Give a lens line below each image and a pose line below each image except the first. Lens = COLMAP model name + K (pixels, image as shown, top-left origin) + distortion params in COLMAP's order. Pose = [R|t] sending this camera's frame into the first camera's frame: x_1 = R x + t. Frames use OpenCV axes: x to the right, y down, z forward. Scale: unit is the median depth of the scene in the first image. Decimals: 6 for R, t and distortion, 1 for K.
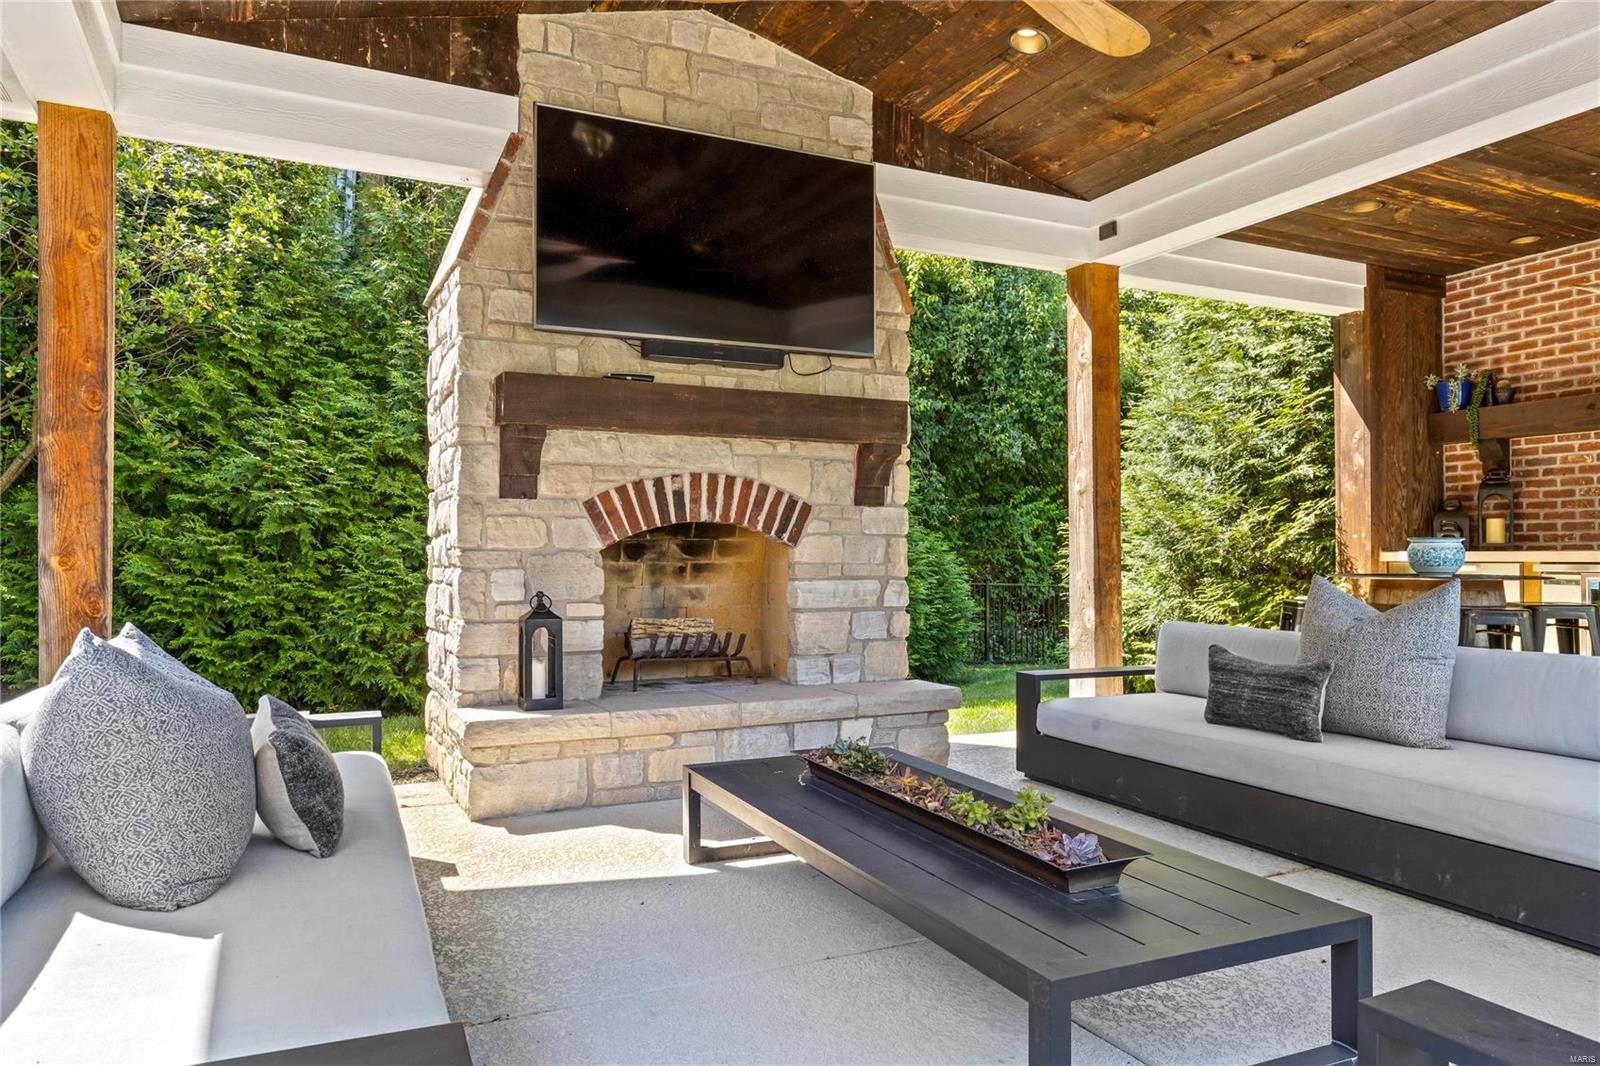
lens RADIAL K [[1074.2, 0, 800.6], [0, 1074.2, 553.1], [0, 0, 1]] dist [-0.008626, -0.003967]
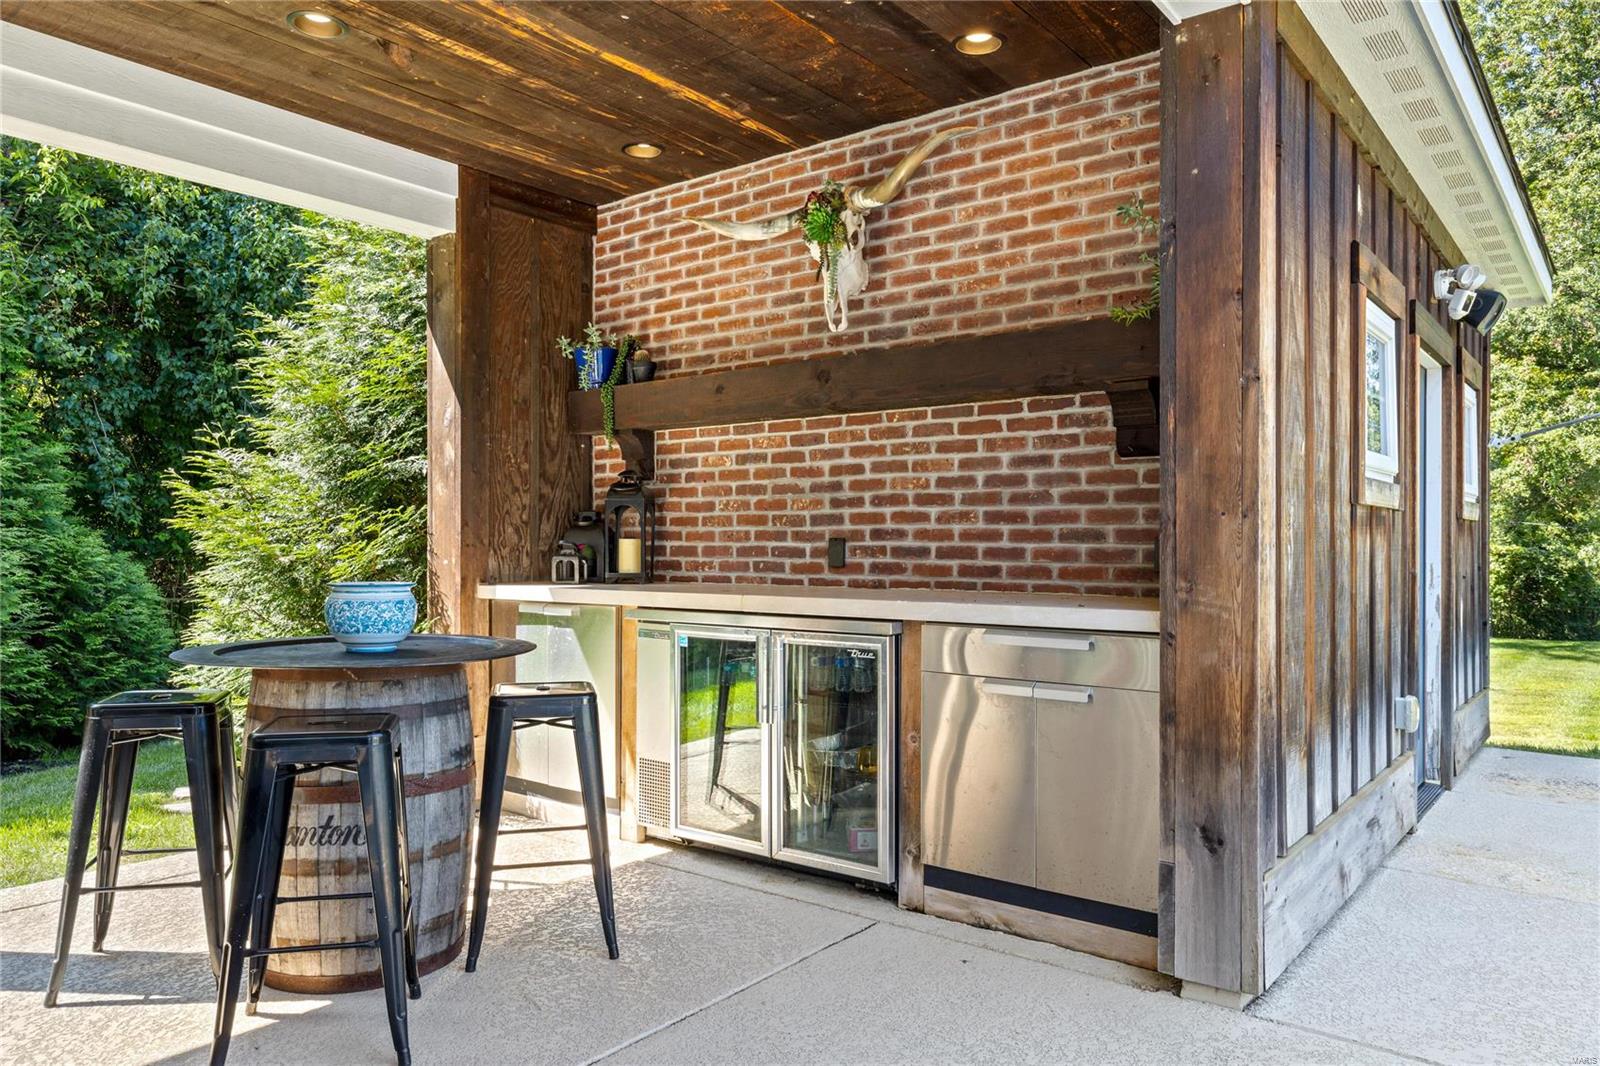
lens RADIAL K [[1075.4, 0, 829.0], [0, 1075.4, 557.9], [0, 0, 1]] dist [-0.002139, -0.000597]
pose [[0.893019, -0.002552, 0.450012, 0.435211], [-0.004204, 0.999893, 0.014012, -0.029696], [-0.450000, -0.014405, 0.892912, 0.278788]]
